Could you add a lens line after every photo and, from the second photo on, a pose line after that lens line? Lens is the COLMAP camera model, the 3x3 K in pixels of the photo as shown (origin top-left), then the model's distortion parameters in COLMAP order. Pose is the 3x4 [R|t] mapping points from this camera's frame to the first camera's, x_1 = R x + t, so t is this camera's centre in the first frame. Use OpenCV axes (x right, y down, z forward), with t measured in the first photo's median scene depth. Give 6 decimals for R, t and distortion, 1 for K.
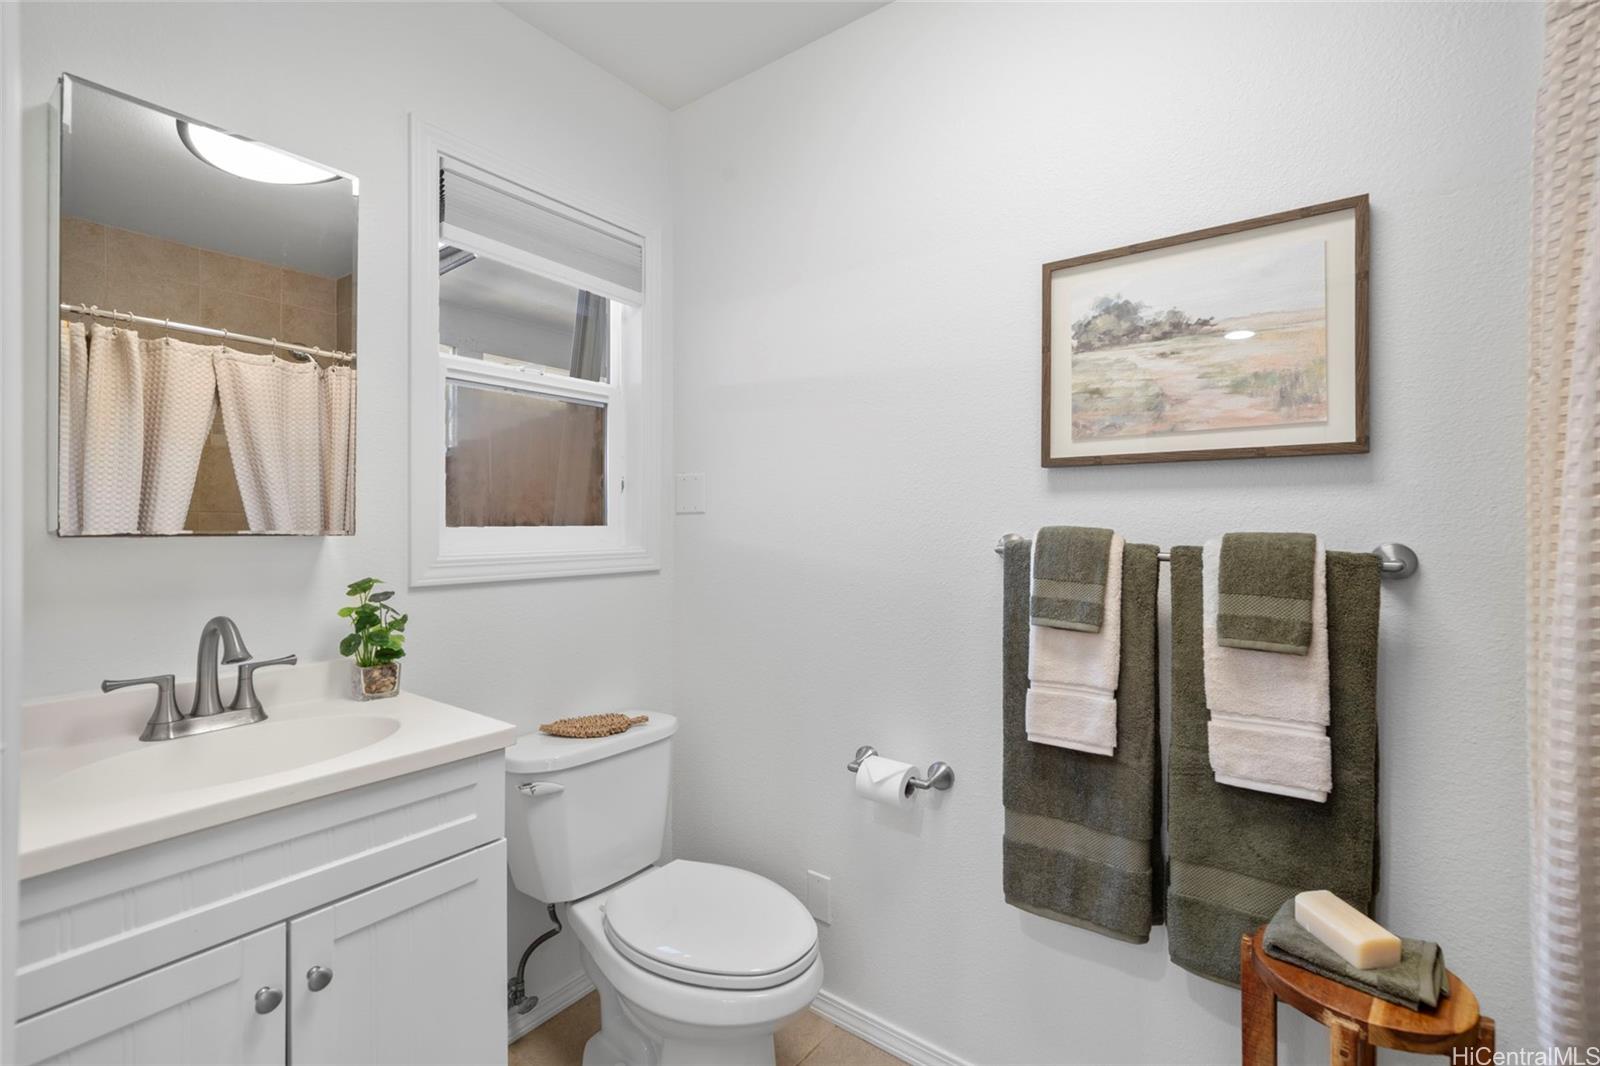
lens RADIAL K [[707.3, 0, 800.7], [0, 707.3, 523.7], [0, 0, 1]] dist [-0.000146, 0.001235]
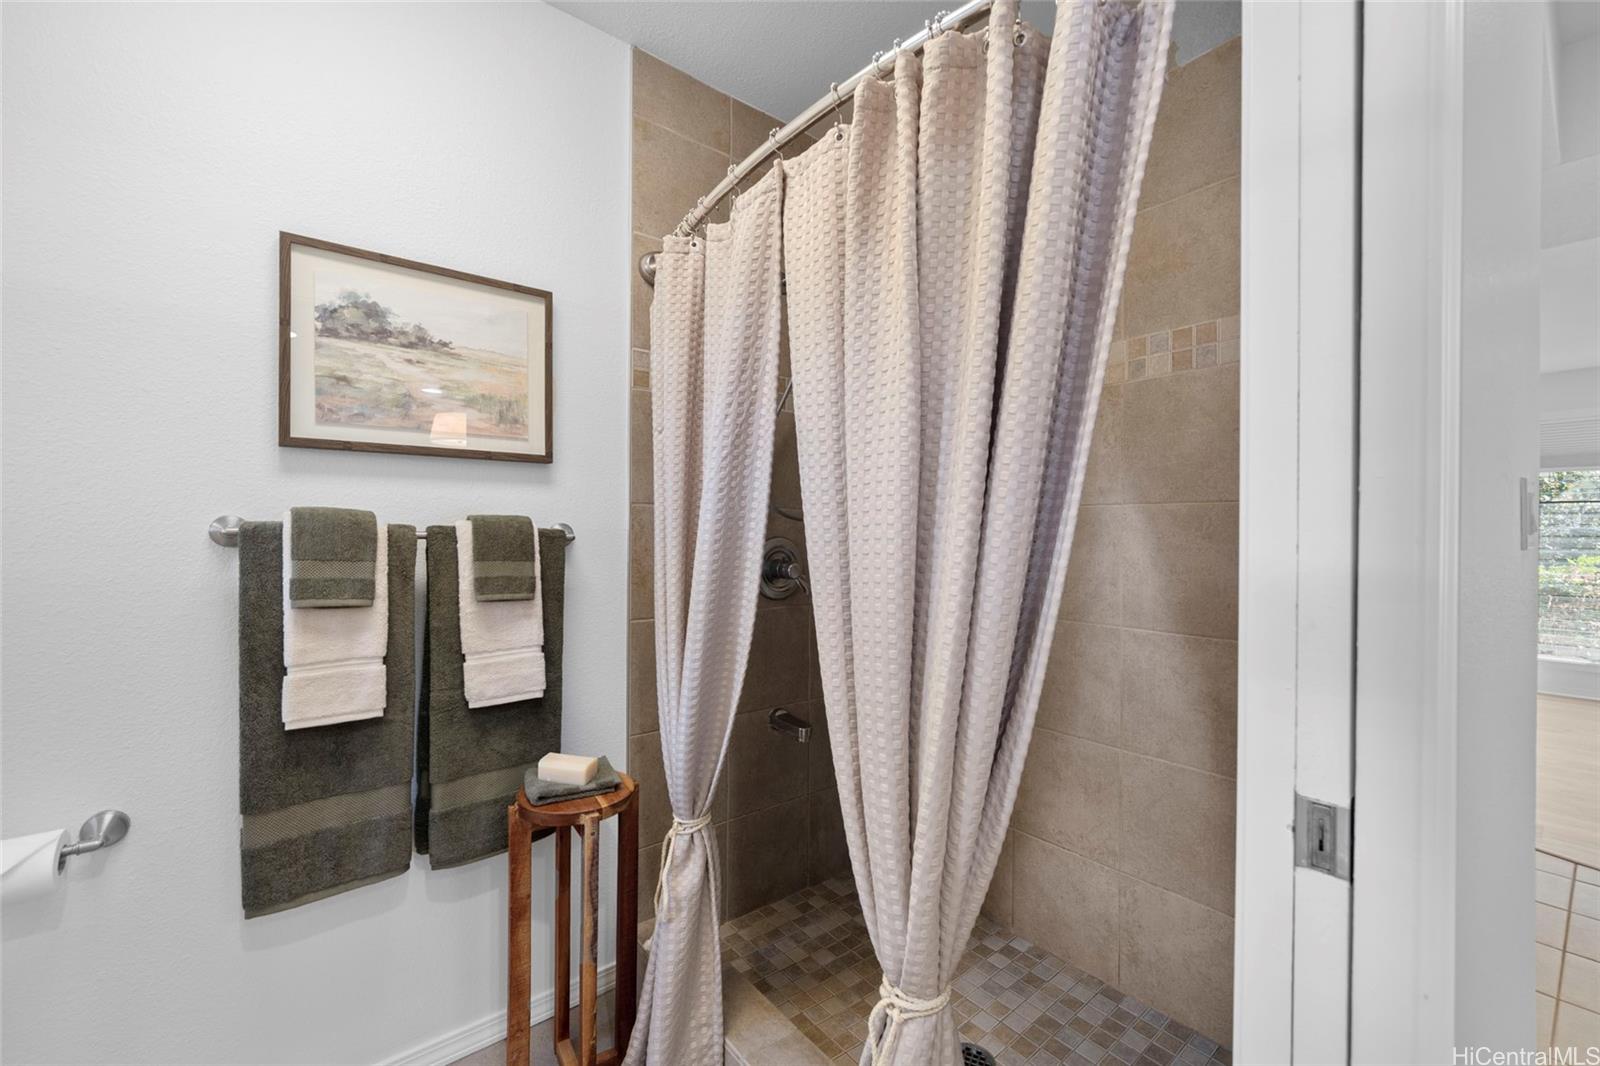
lens RADIAL K [[651.0, 0, 801.8], [0, 651.0, 532.4], [0, 0, 1]] dist [0.000532, -0.000186]
pose [[0.254350, -0.007597, 0.967082, -0.367020], [-0.006810, 0.999930, 0.009646, 0.027039], [-0.967088, -0.009039, 0.254280, 0.110003]]
